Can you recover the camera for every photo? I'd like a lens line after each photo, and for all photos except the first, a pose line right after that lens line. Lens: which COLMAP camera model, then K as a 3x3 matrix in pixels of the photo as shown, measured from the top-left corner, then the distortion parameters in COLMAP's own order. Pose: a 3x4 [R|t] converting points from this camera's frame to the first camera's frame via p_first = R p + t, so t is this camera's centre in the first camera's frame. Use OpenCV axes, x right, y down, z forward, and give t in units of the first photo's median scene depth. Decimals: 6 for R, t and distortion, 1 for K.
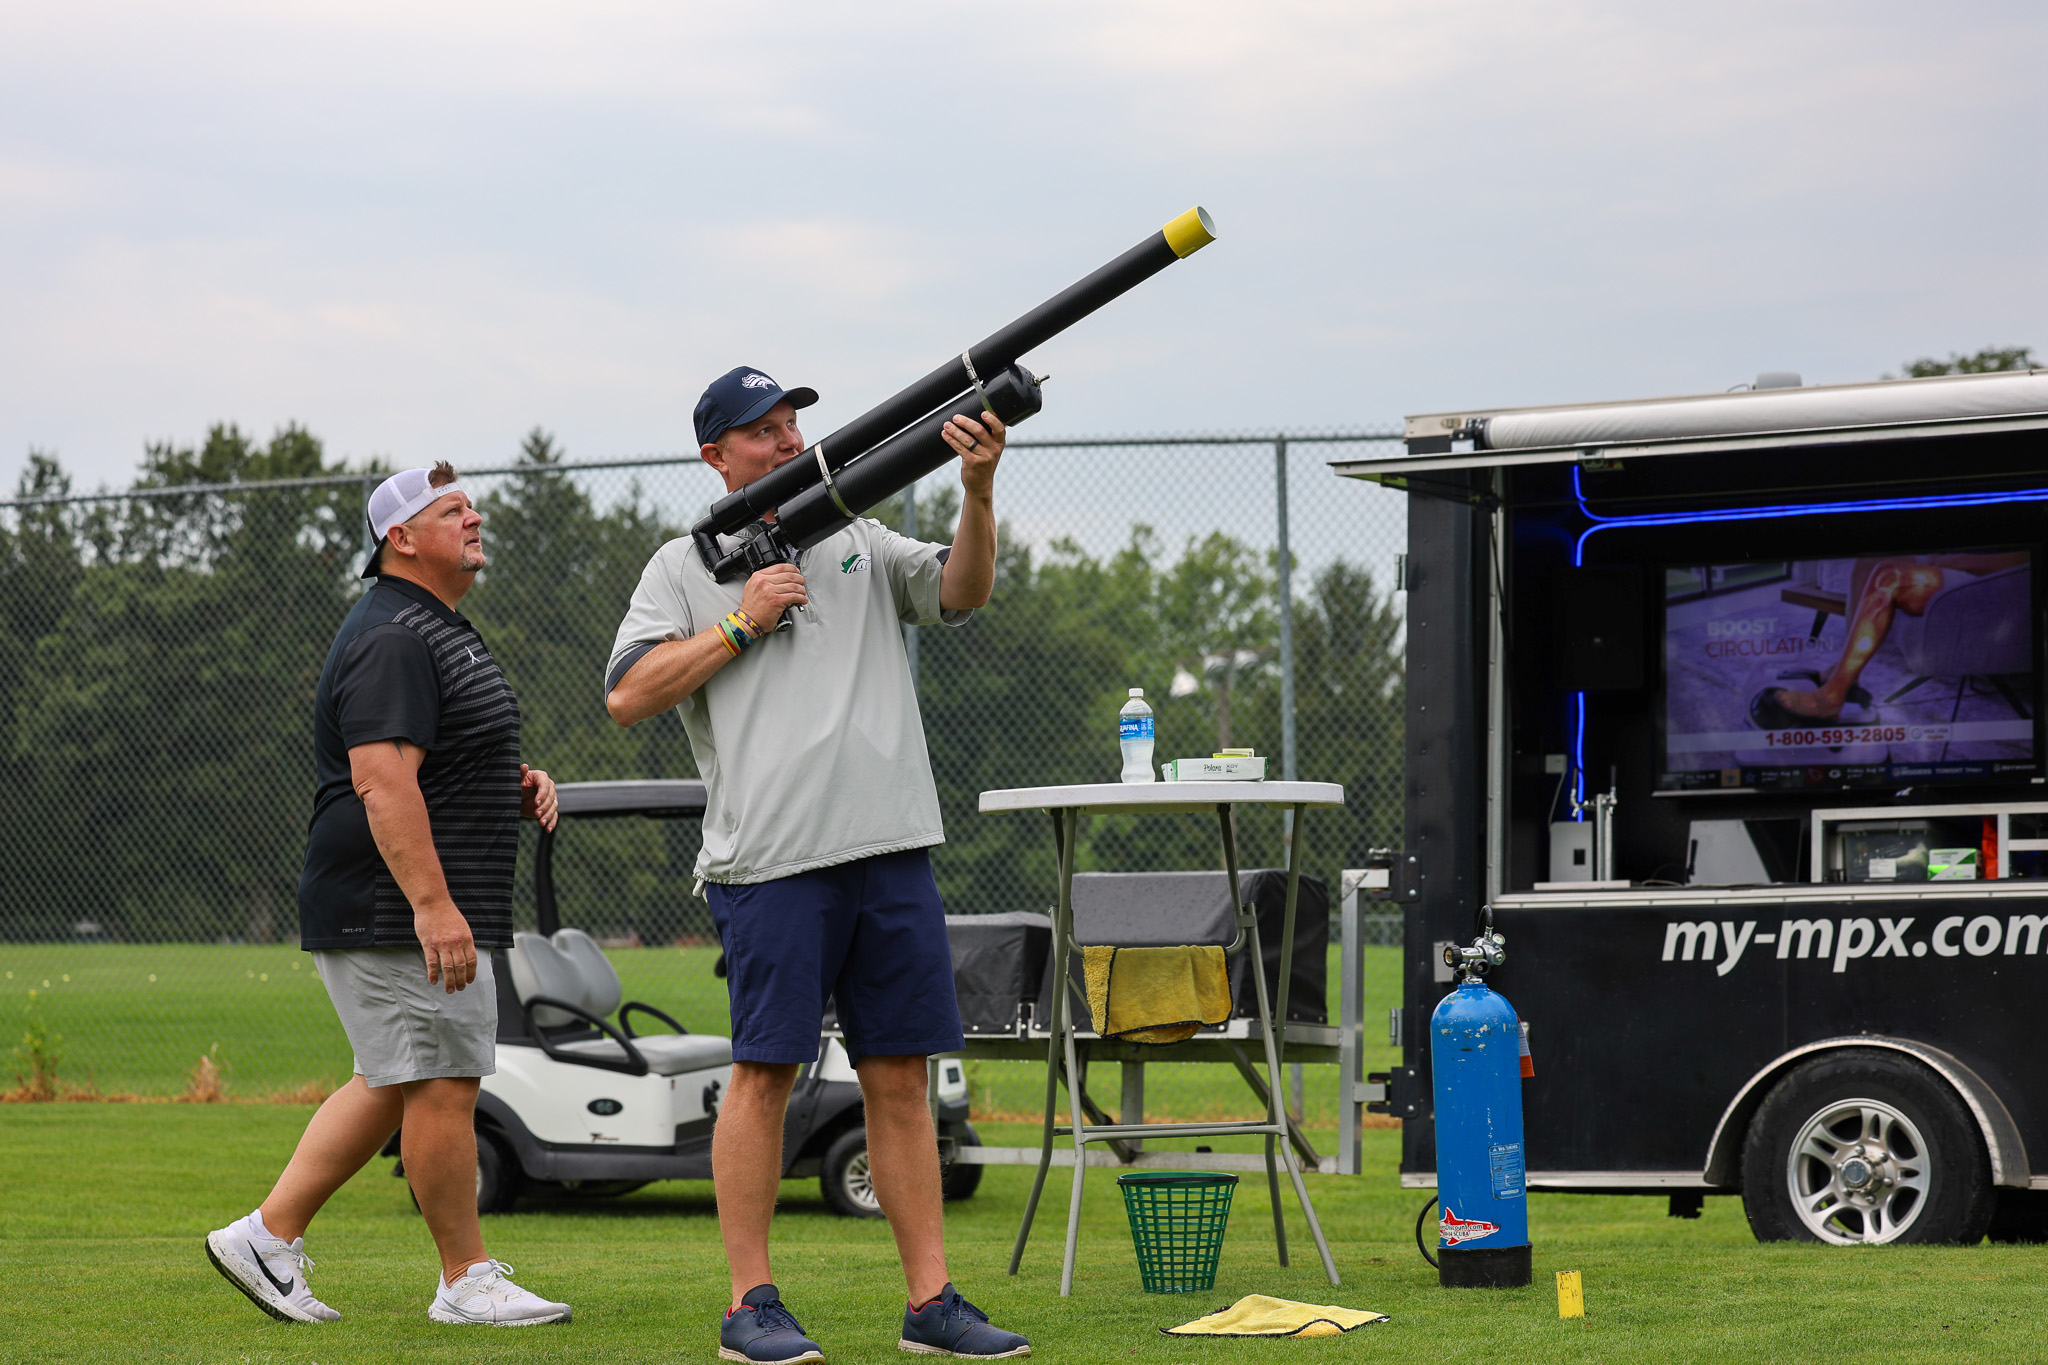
lens RADIAL K [[4472.4, 0, 1024.0], [0, 4472.4, 682.5], [0, 0, 1]] dist [-0.159465, 0.244591]
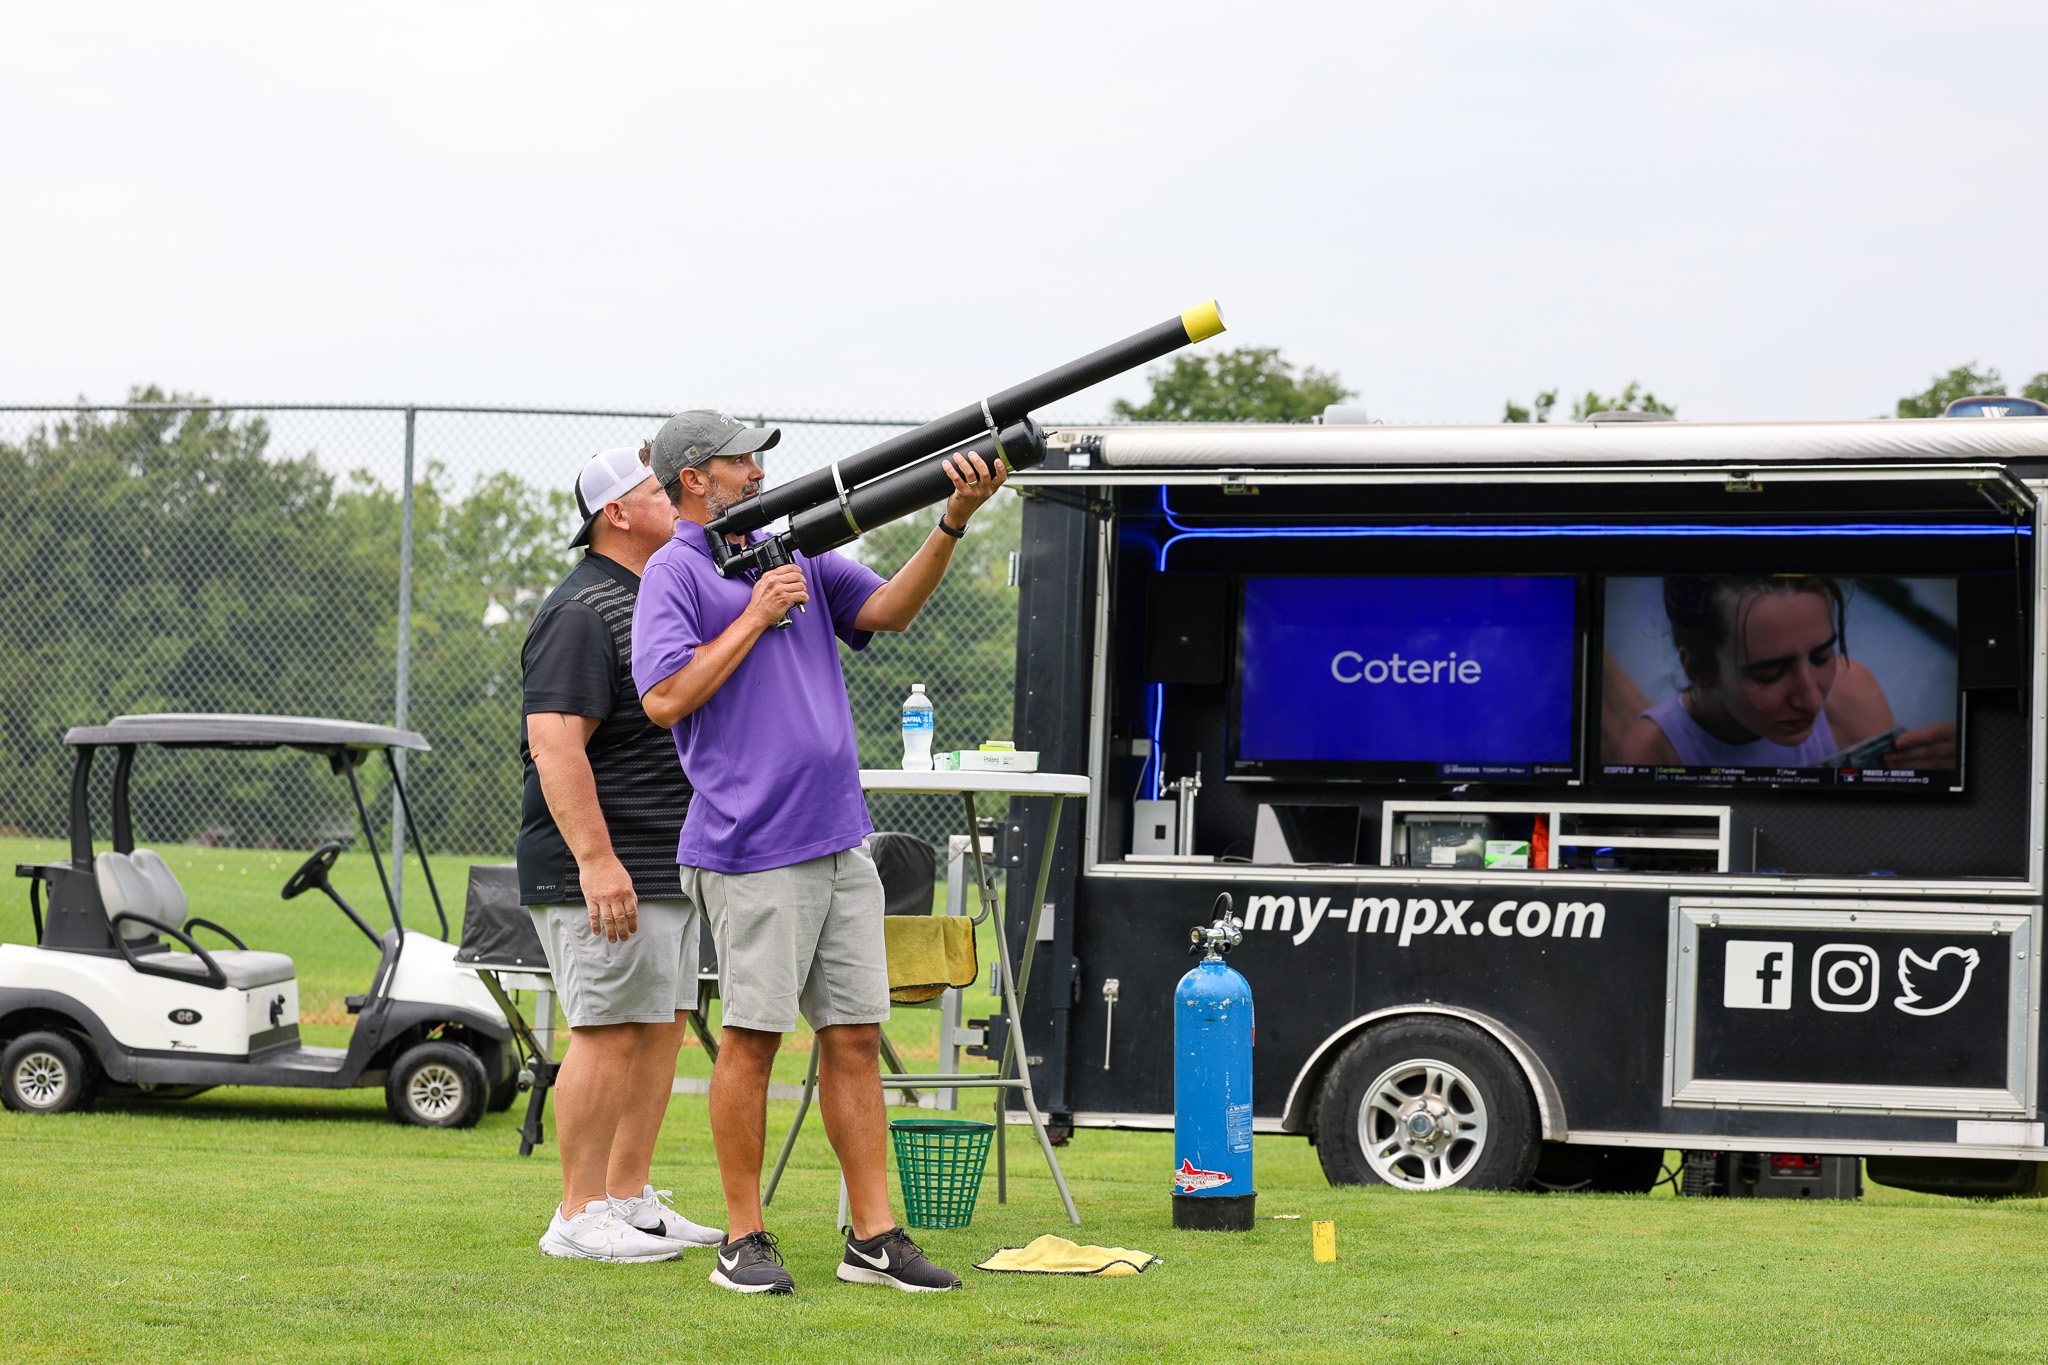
lens RADIAL K [[4145.6, 0, 1024.0], [0, 4145.6, 682.5], [0, 0, 1]] dist [-0.217550, -0.015089]
pose [[0.981699, 0.045102, 0.185019, -0.105181], [-0.048300, 0.998751, 0.012811, -0.010178], [-0.184210, -0.021513, 0.982651, -0.012317]]
